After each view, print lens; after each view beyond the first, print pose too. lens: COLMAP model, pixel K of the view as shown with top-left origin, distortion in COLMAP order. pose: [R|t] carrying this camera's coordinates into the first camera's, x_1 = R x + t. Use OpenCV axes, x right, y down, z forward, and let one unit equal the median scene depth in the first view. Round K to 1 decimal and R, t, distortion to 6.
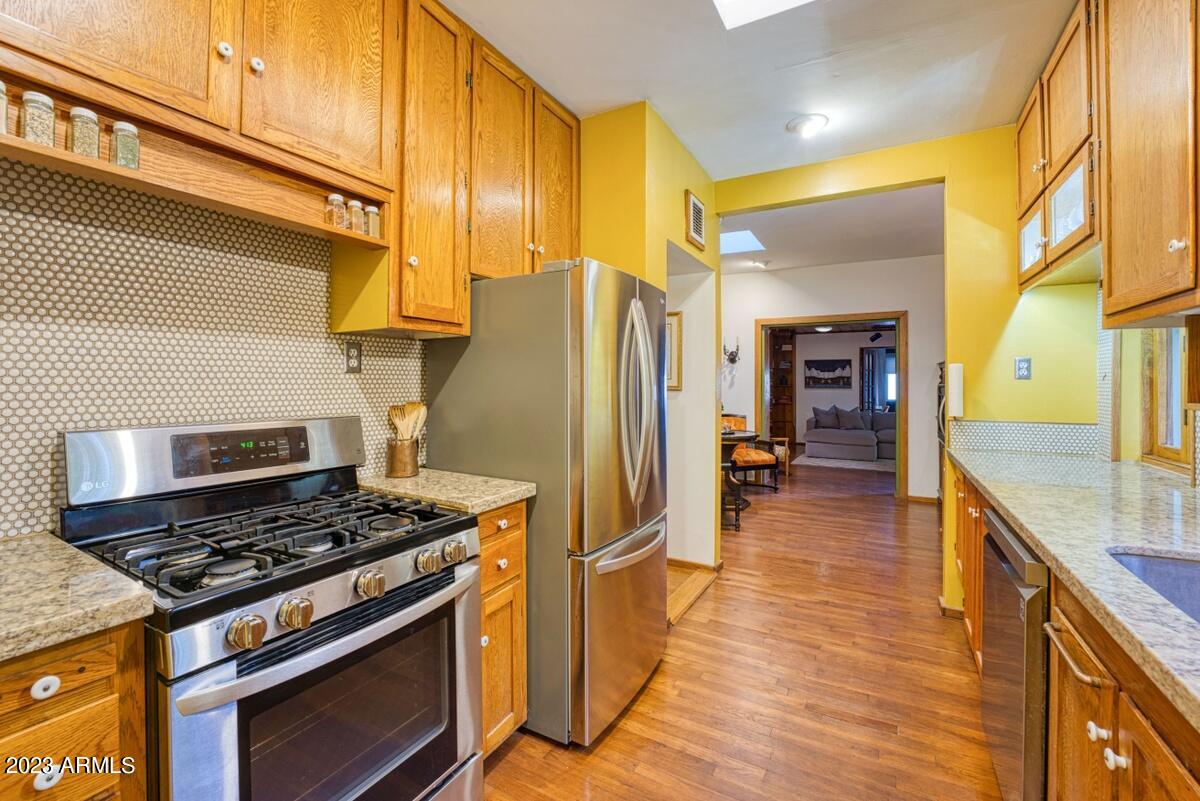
lens RADIAL K [[485.4, 0, 598.3], [0, 485.4, 366.4], [0, 0, 1]] dist [-0.022766, 0.000005]
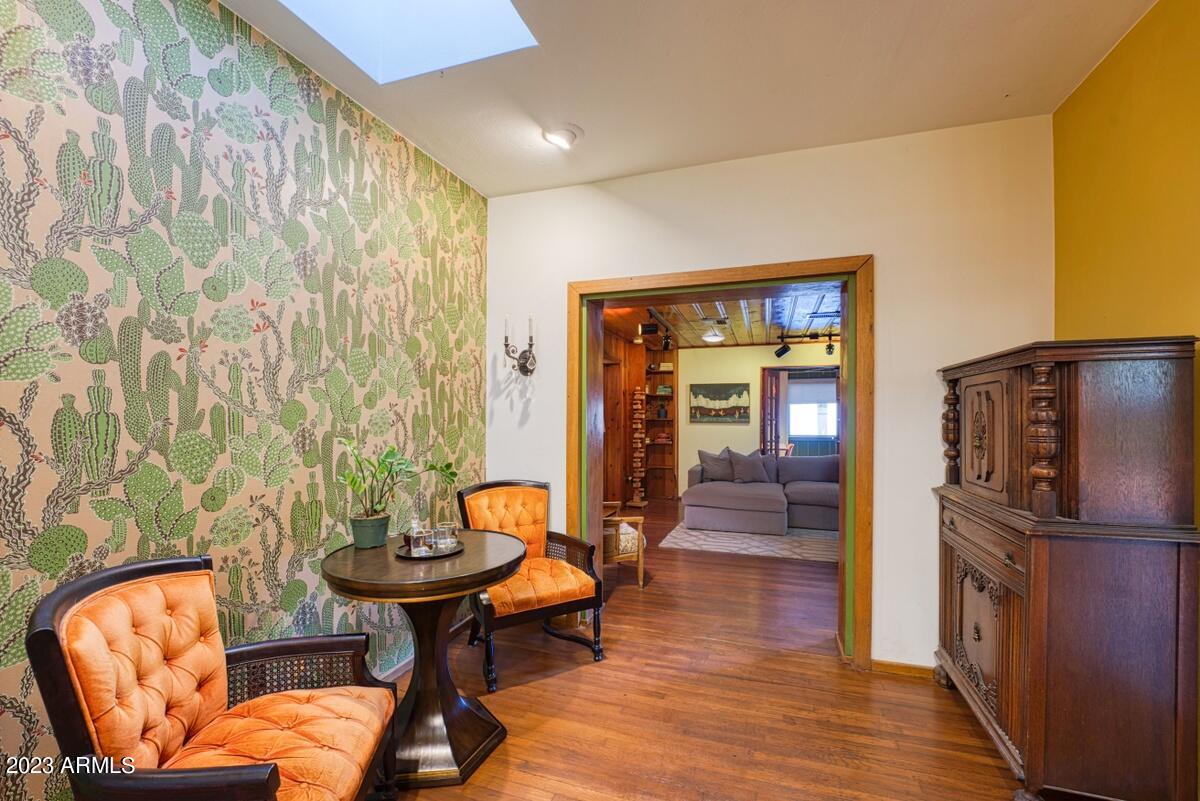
lens RADIAL K [[494.5, 0, 596.3], [0, 494.5, 398.9], [0, 0, 1]] dist [-0.024843, -0.000018]
pose [[0.982479, 0.004572, 0.186318, 0.170532], [-0.004475, 0.999990, -0.000944, 0.012218], [-0.186321, 0.000094, 0.982489, 0.335662]]
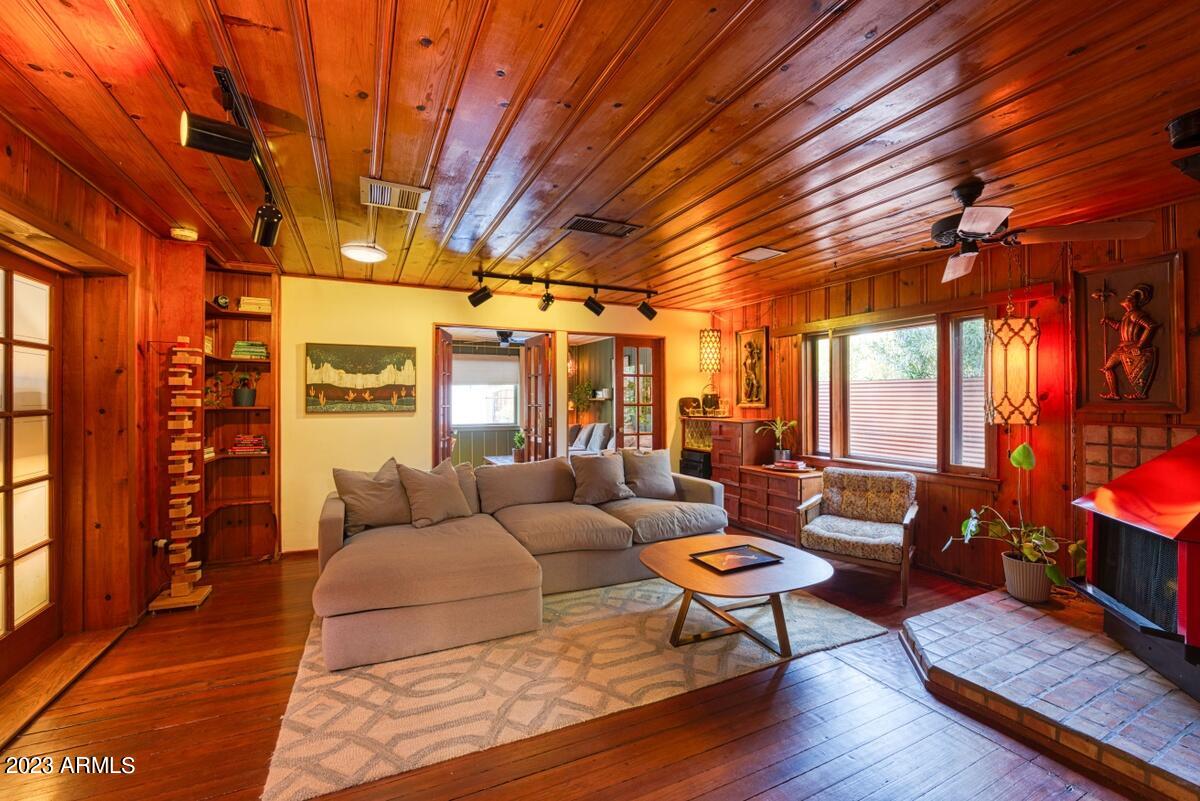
lens RADIAL K [[494.5, 0, 596.3], [0, 494.5, 398.9], [0, 0, 1]] dist [-0.024843, -0.000018]
pose [[0.570241, -0.003005, 0.821472, 0.264523], [-0.022808, 0.999550, 0.019489, 0.022595], [-0.821161, -0.029849, 0.569915, 0.651628]]
